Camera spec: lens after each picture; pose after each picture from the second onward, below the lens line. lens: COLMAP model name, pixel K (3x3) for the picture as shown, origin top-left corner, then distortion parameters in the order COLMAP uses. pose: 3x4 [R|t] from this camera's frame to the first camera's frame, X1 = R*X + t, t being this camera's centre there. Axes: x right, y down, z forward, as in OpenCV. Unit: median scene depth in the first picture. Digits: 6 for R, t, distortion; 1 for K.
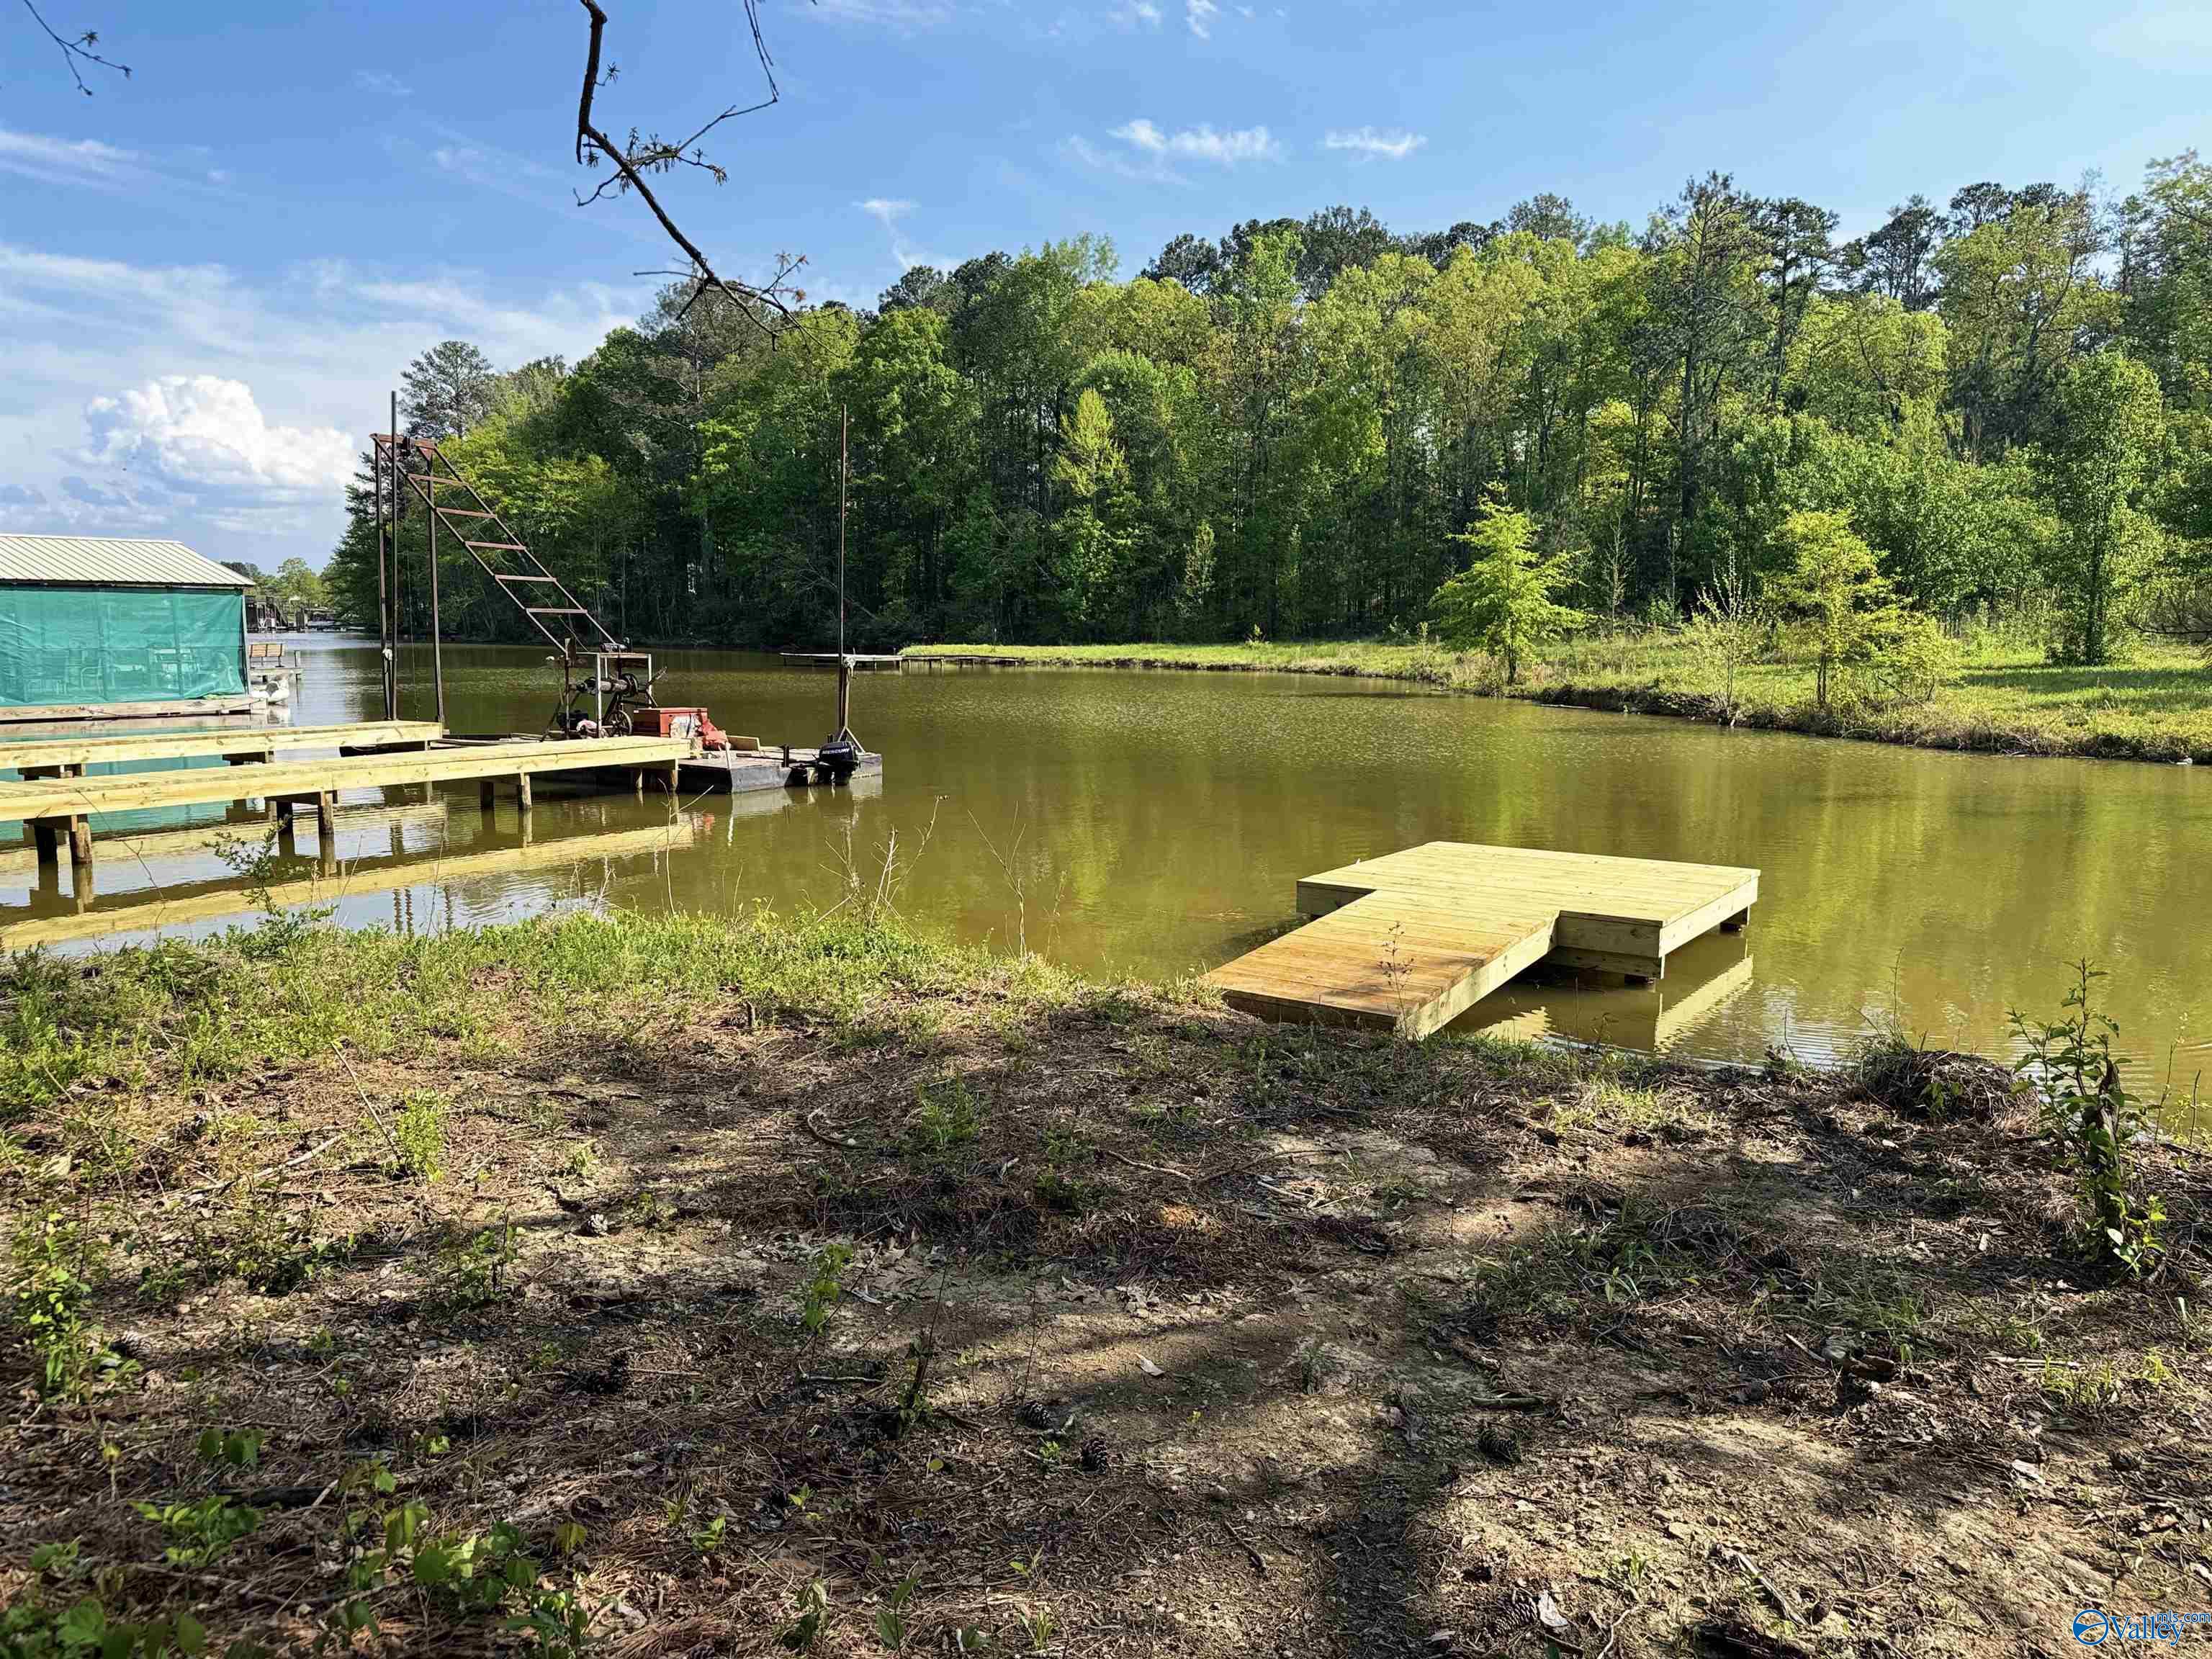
lens RADIAL K [[1542.0, 0, 1114.0], [0, 1542.0, 832.0], [0, 0, 1]] dist [0.185531, -0.374402]
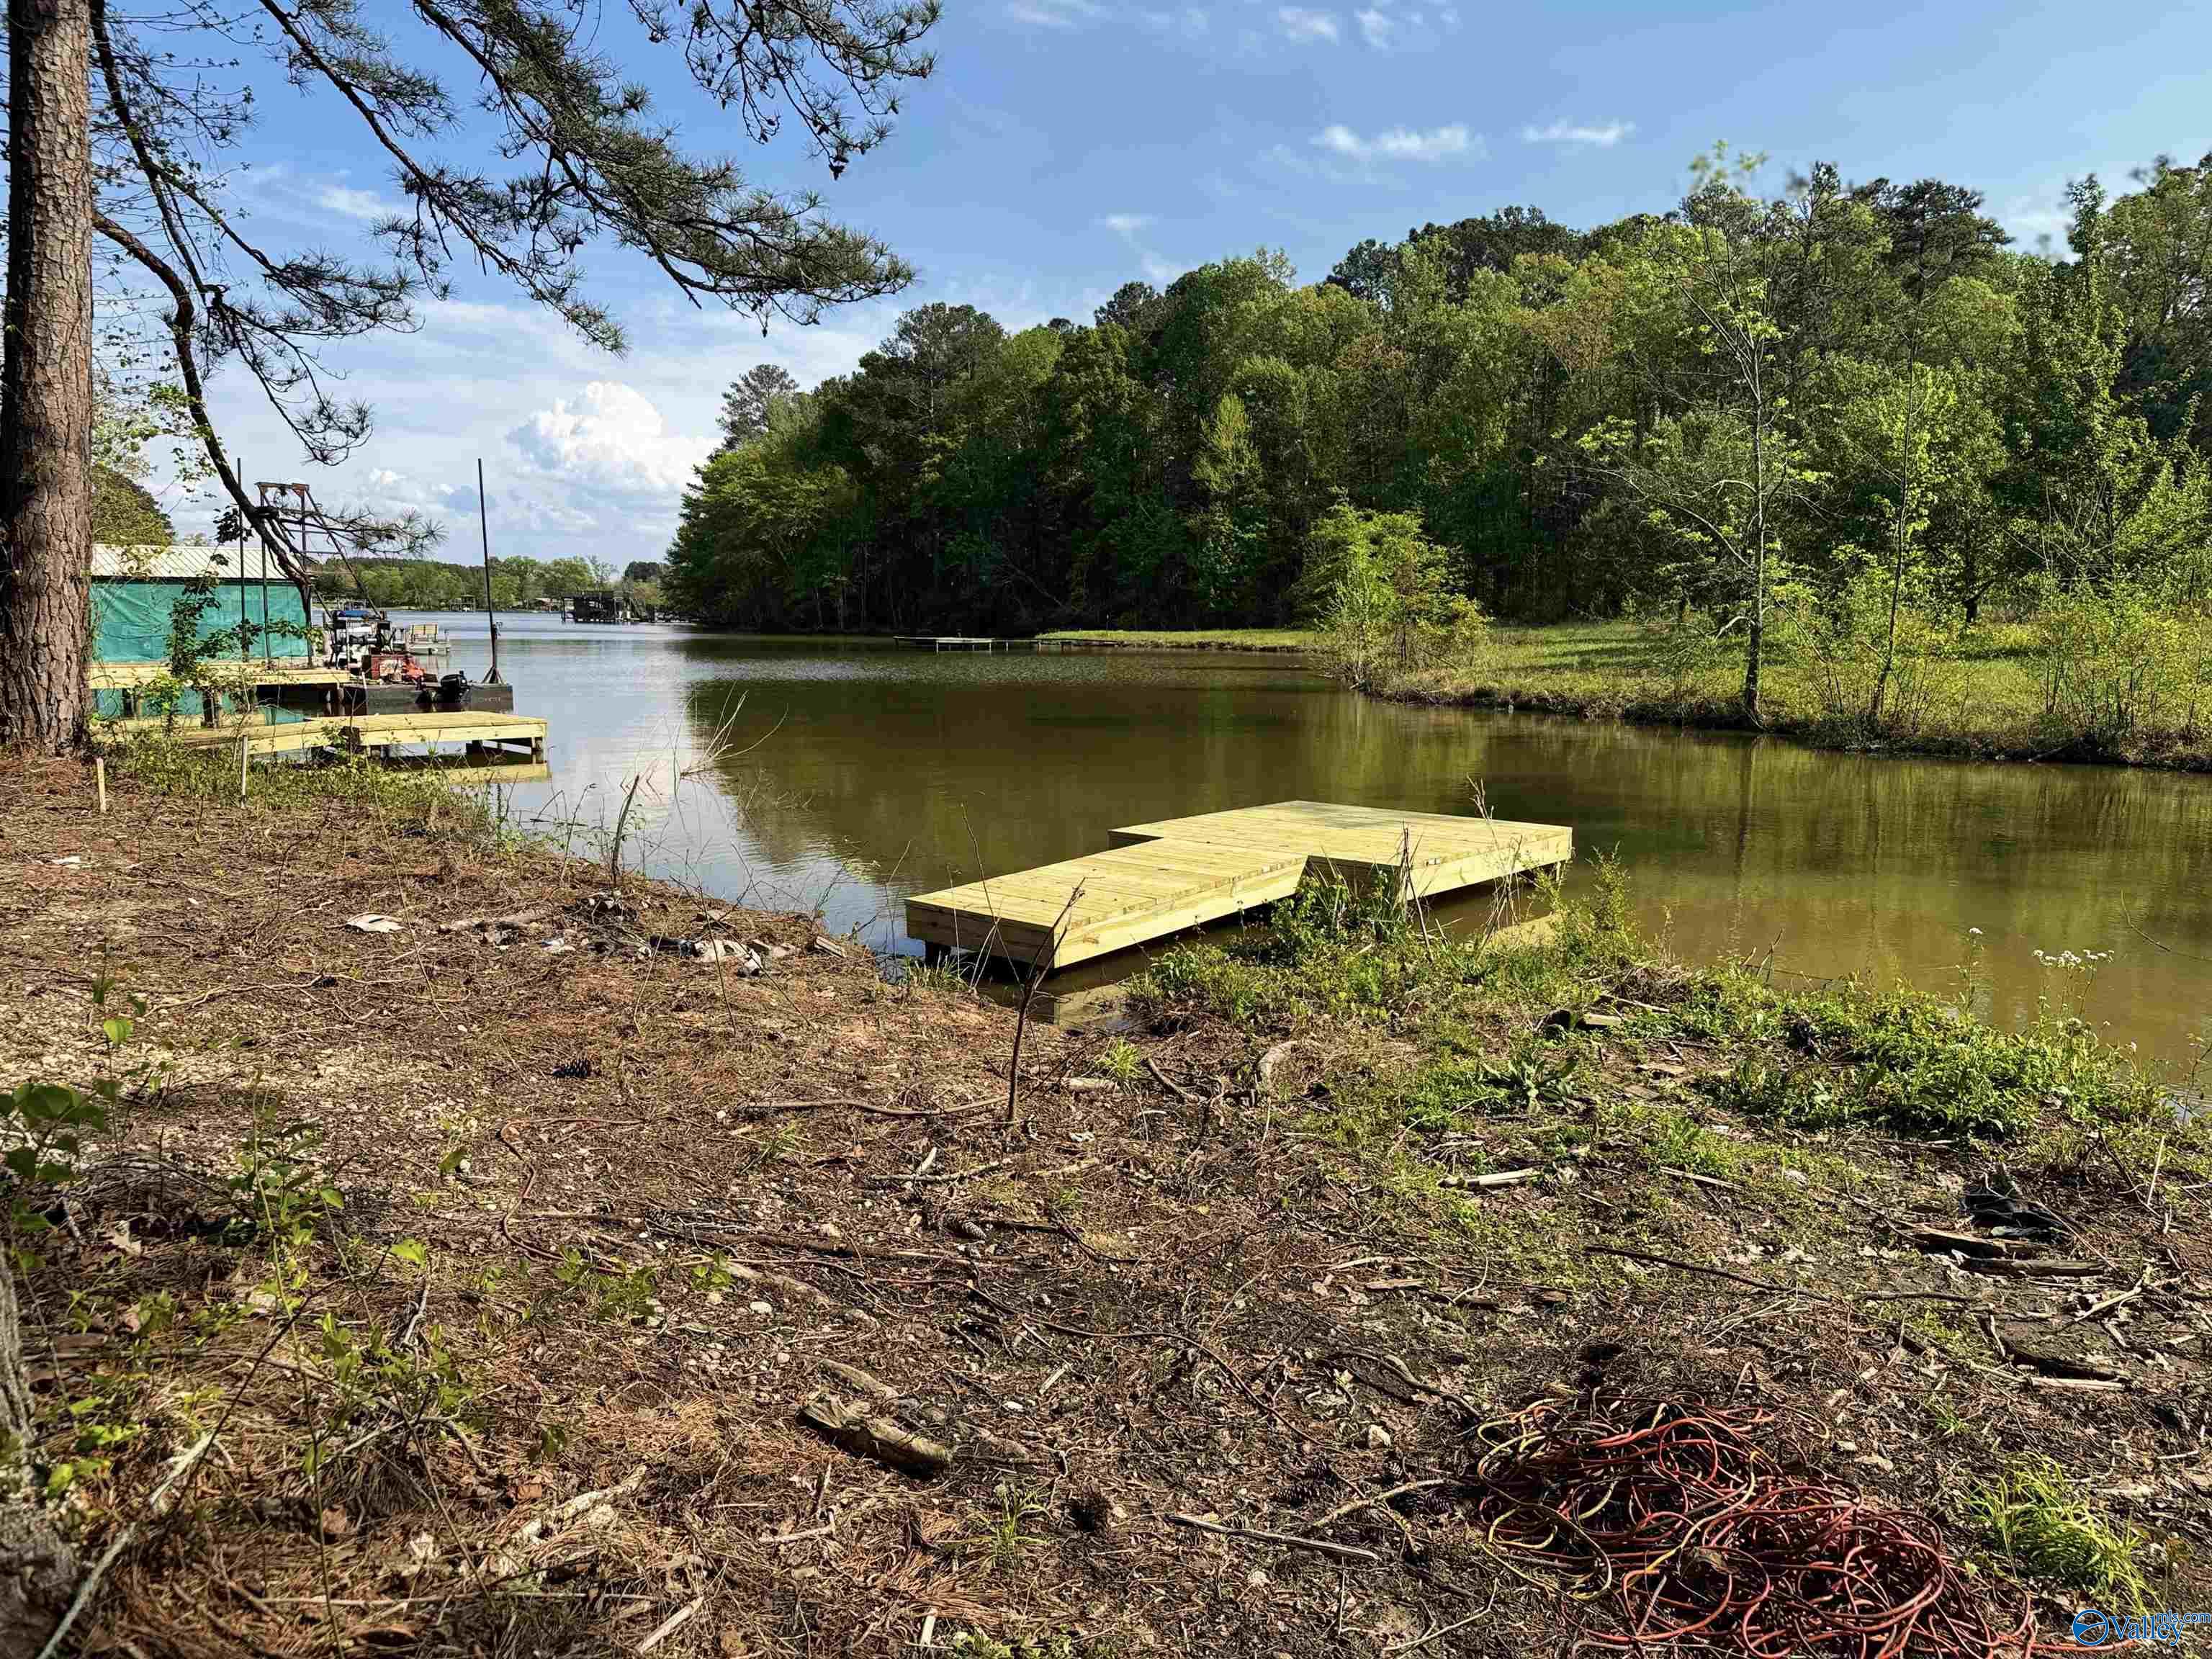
lens RADIAL K [[1542.0, 0, 1114.0], [0, 1542.0, 832.0], [0, 0, 1]] dist [0.185531, -0.374402]
pose [[0.973855, 0.029978, -0.225183, 0.157874], [-0.028840, 0.999549, 0.008344, 0.013211], [0.225332, -0.001631, 0.974281, -0.075197]]
